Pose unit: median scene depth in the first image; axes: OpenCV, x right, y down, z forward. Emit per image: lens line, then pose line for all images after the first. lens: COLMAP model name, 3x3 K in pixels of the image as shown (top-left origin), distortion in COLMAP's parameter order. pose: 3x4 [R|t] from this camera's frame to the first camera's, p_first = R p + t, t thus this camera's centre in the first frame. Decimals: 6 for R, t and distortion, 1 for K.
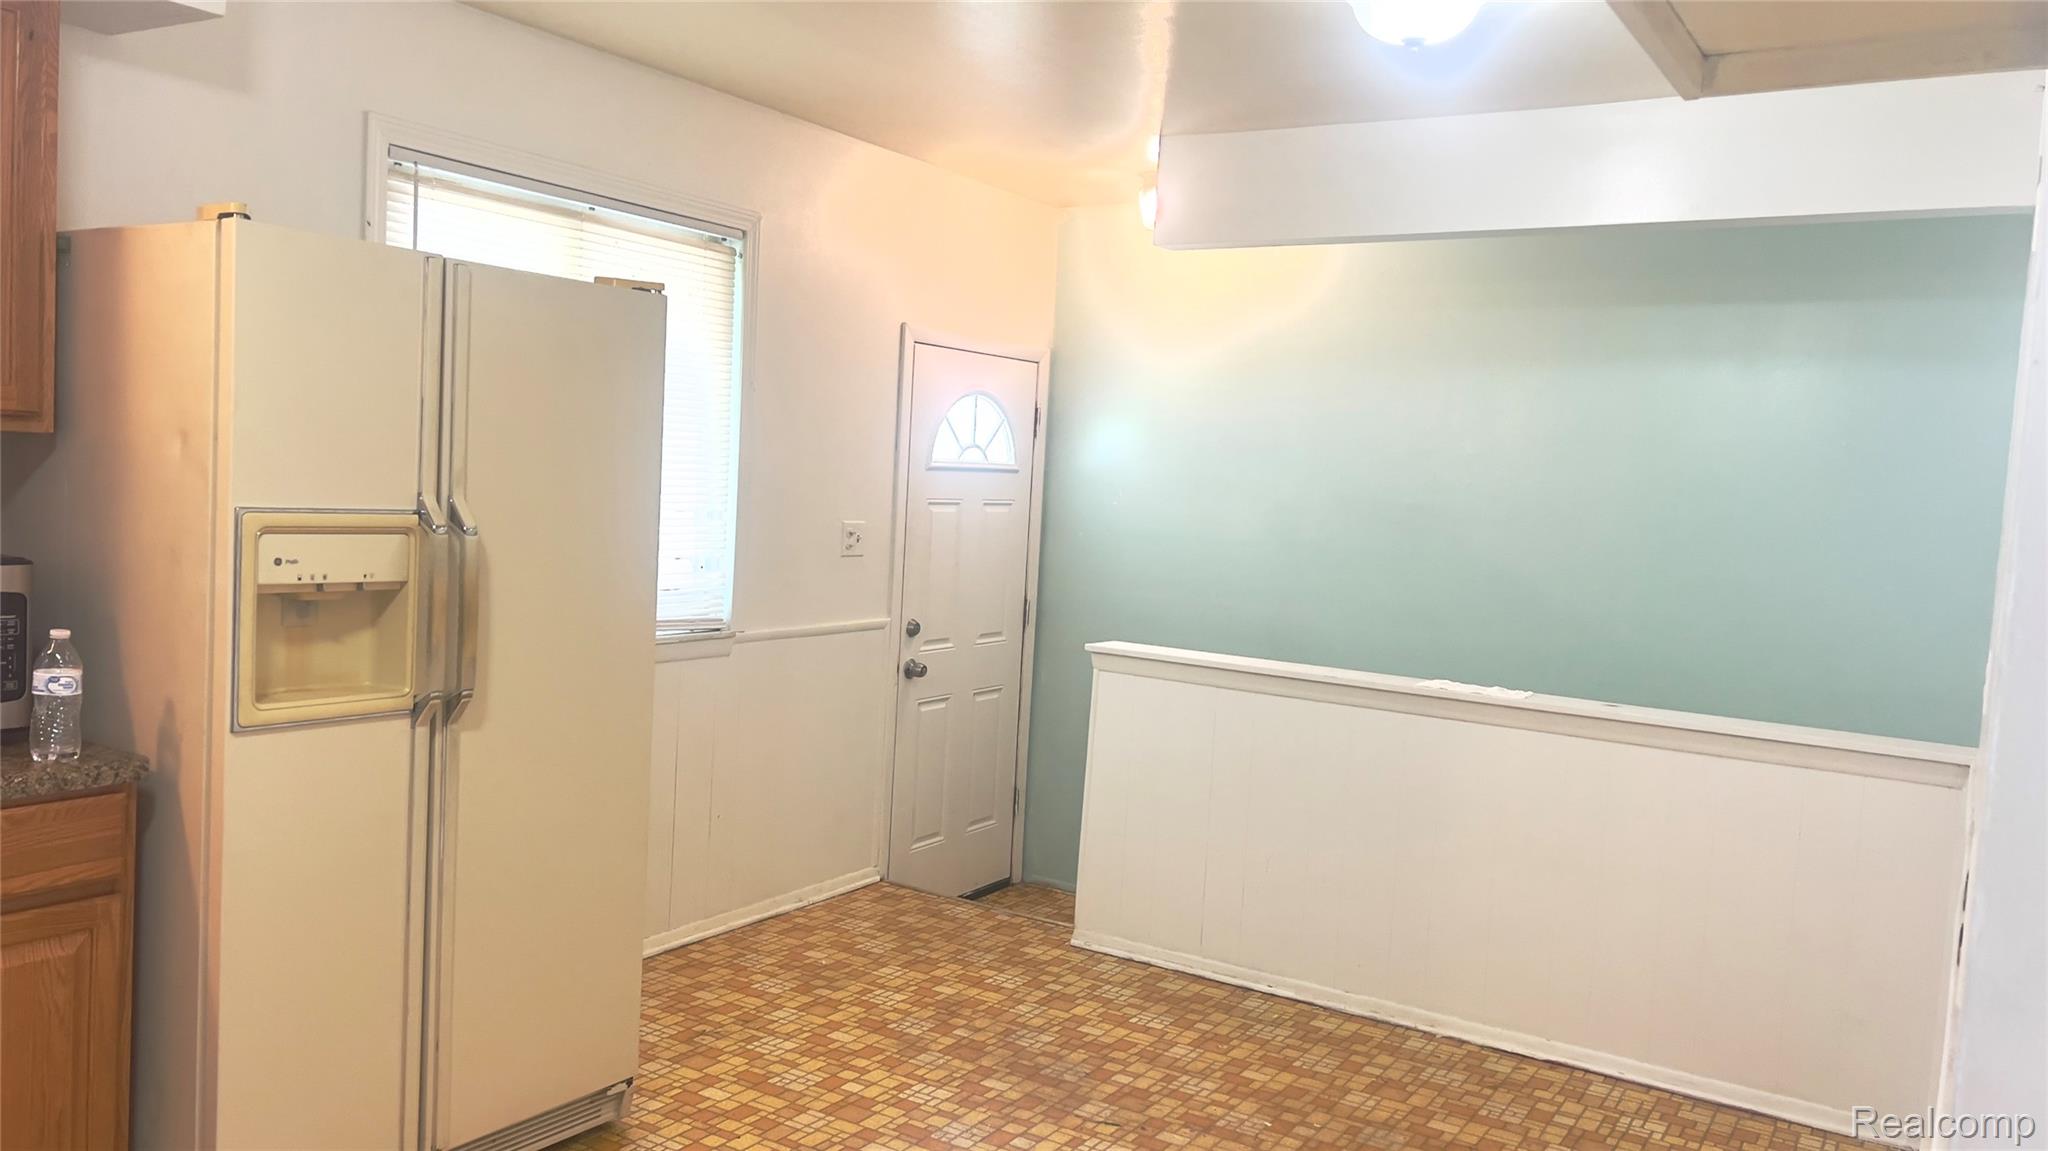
lens RADIAL K [[1503.8, 0, 1024.0], [0, 1503.8, 575.5], [0, 0, 1]] dist [0.010140, -0.050770]
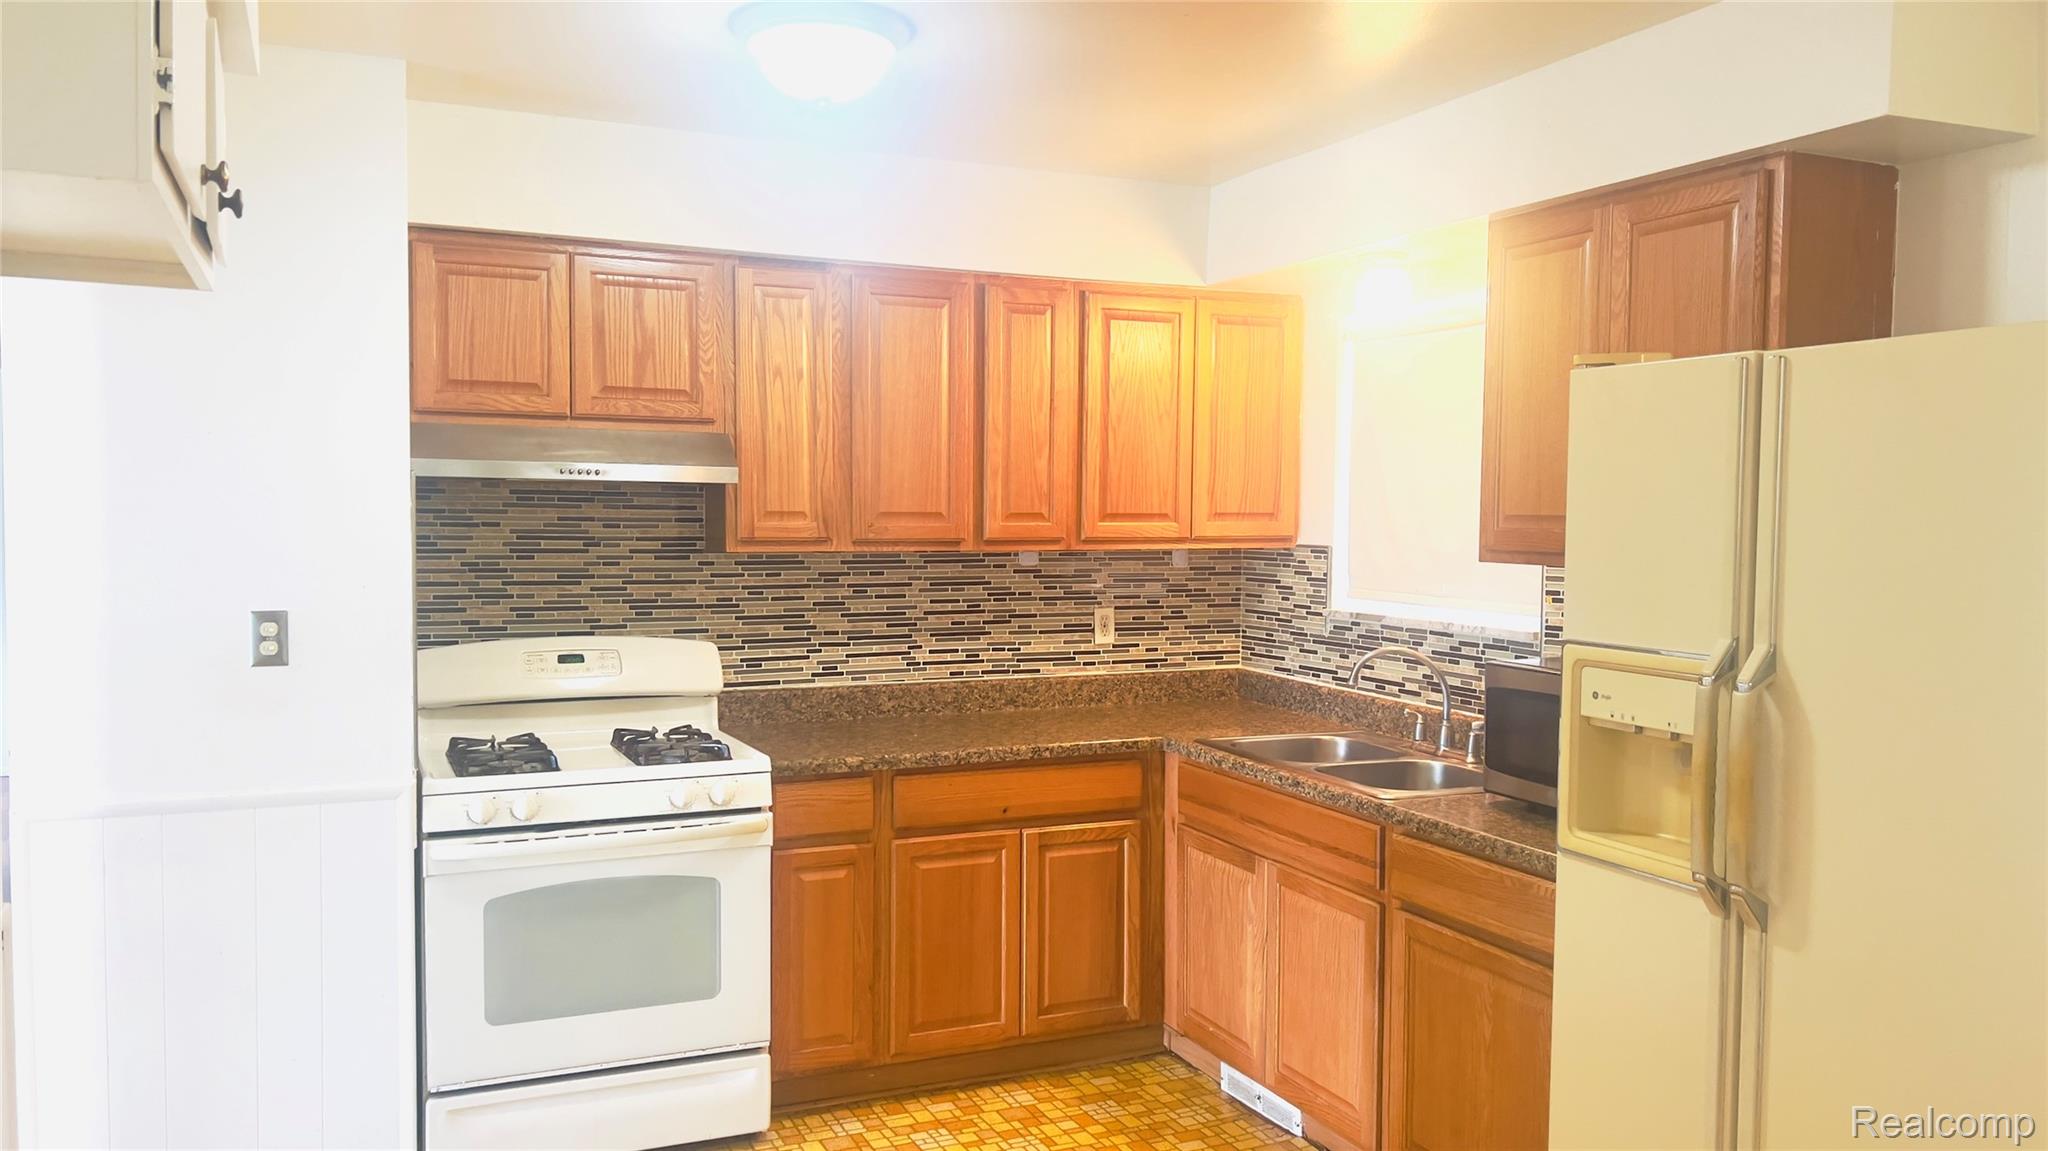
lens RADIAL K [[1503.8, 0, 1024.0], [0, 1503.8, 575.5], [0, 0, 1]] dist [0.010140, -0.050770]
pose [[-0.531285, -0.022843, -0.846885, 0.549100], [-0.098205, 0.994558, 0.034782, -0.084266], [0.841482, 0.101647, -0.530637, 1.170337]]
